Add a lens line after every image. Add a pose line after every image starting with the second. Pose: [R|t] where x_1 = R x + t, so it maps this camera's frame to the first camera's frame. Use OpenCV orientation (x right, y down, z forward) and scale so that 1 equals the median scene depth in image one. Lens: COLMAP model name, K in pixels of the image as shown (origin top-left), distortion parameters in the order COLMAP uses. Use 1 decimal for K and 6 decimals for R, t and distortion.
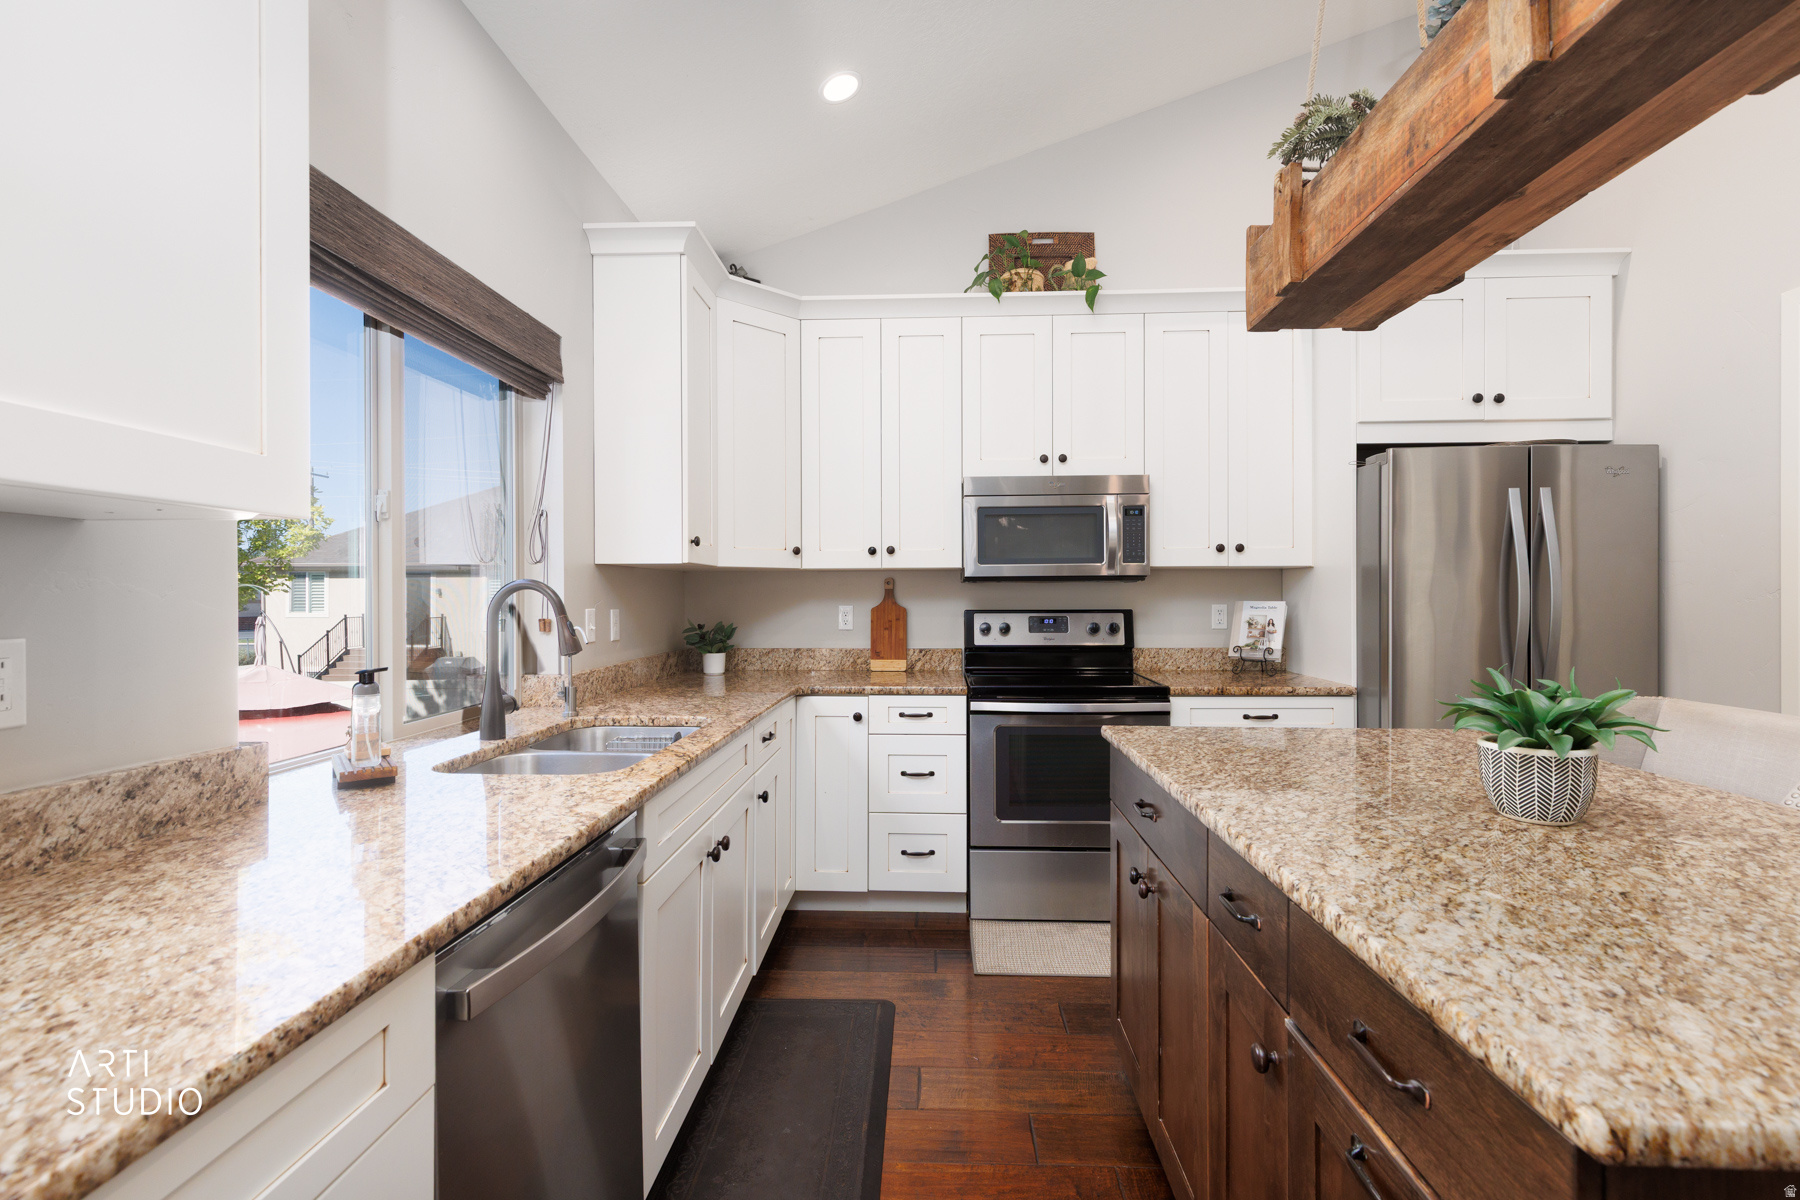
lens RADIAL K [[810.5, 0, 900.6], [0, 810.5, 599.0], [0, 0, 1]] dist [0.003473, 0.000352]
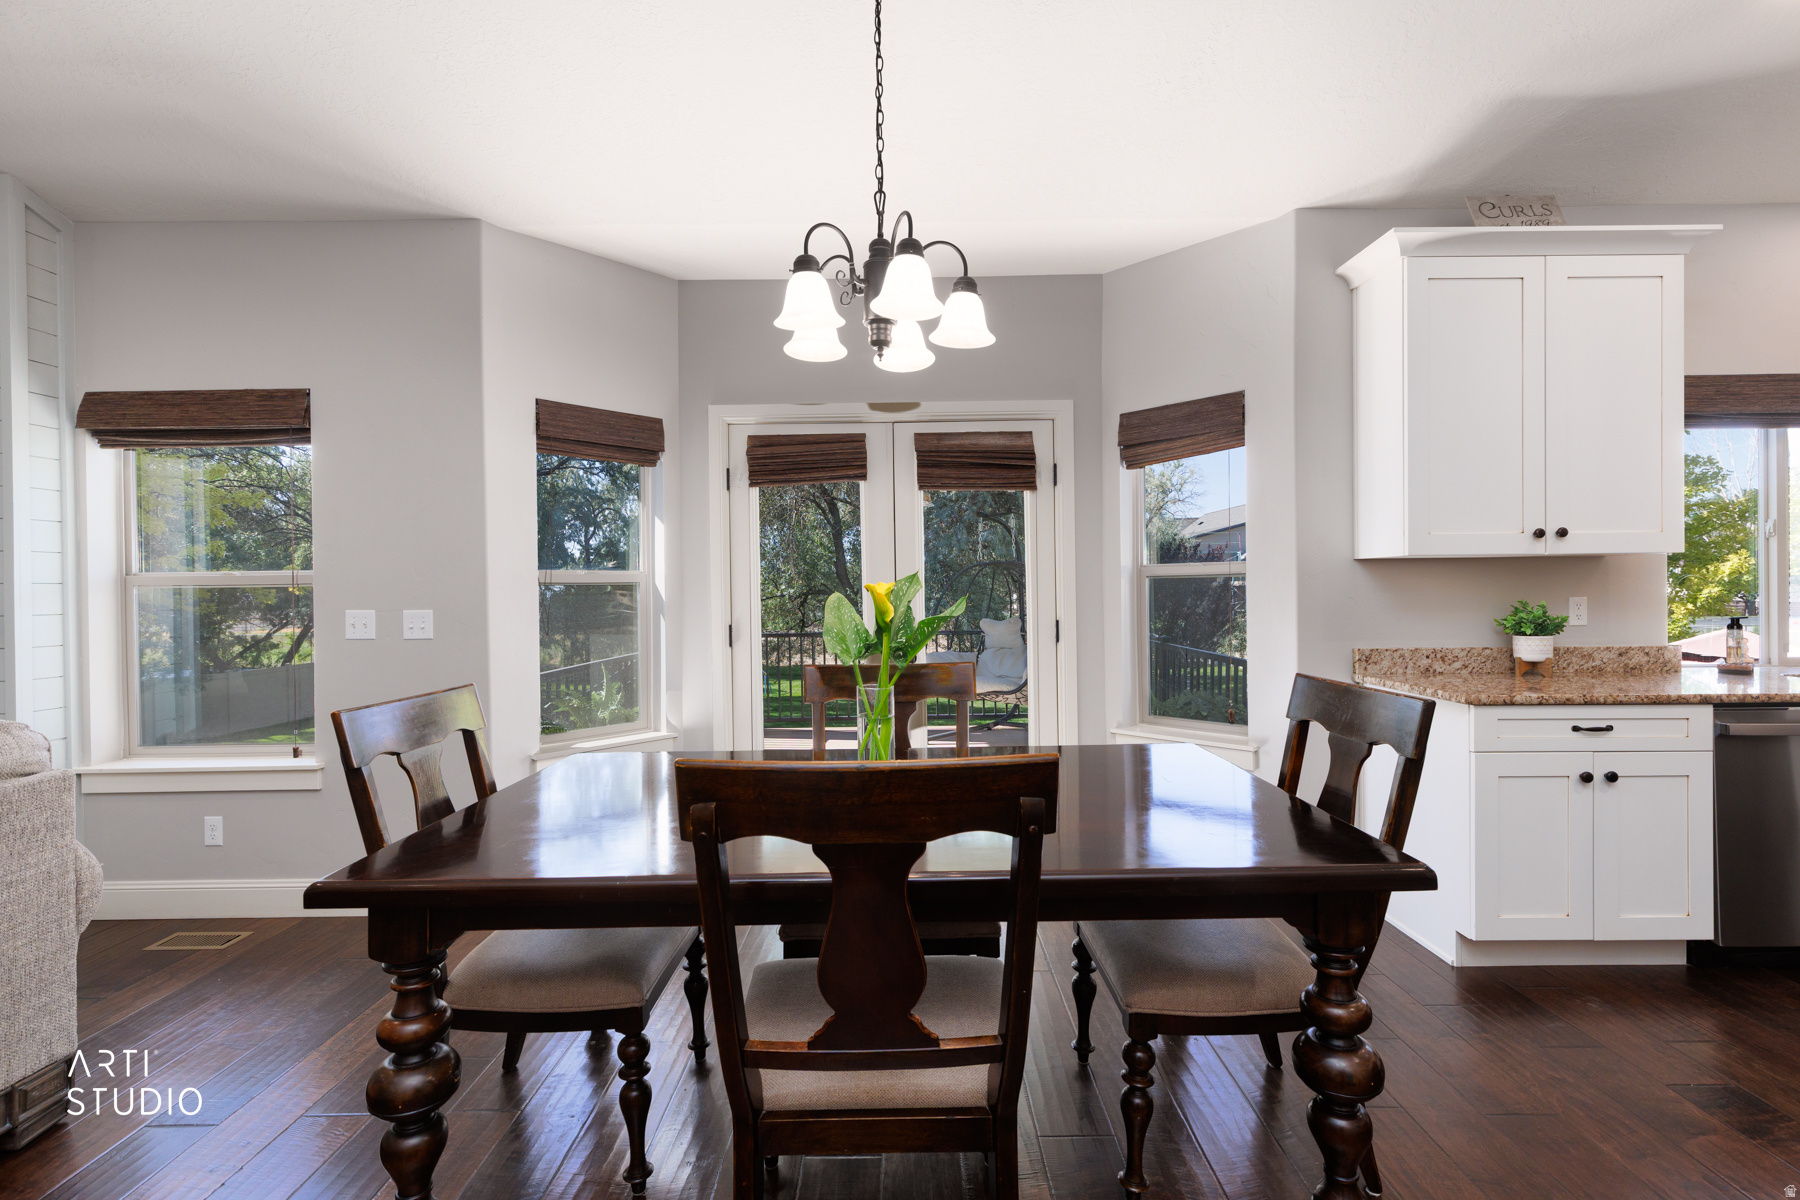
lens RADIAL K [[810.5, 0, 902.8], [0, 810.5, 593.1], [0, 0, 1]] dist [0.003473, 0.000352]
pose [[0.051588, 0.008128, -0.998635, 1.769937], [0.010427, 0.999908, 0.008677, -0.019417], [0.998614, -0.010861, 0.051499, -1.656703]]
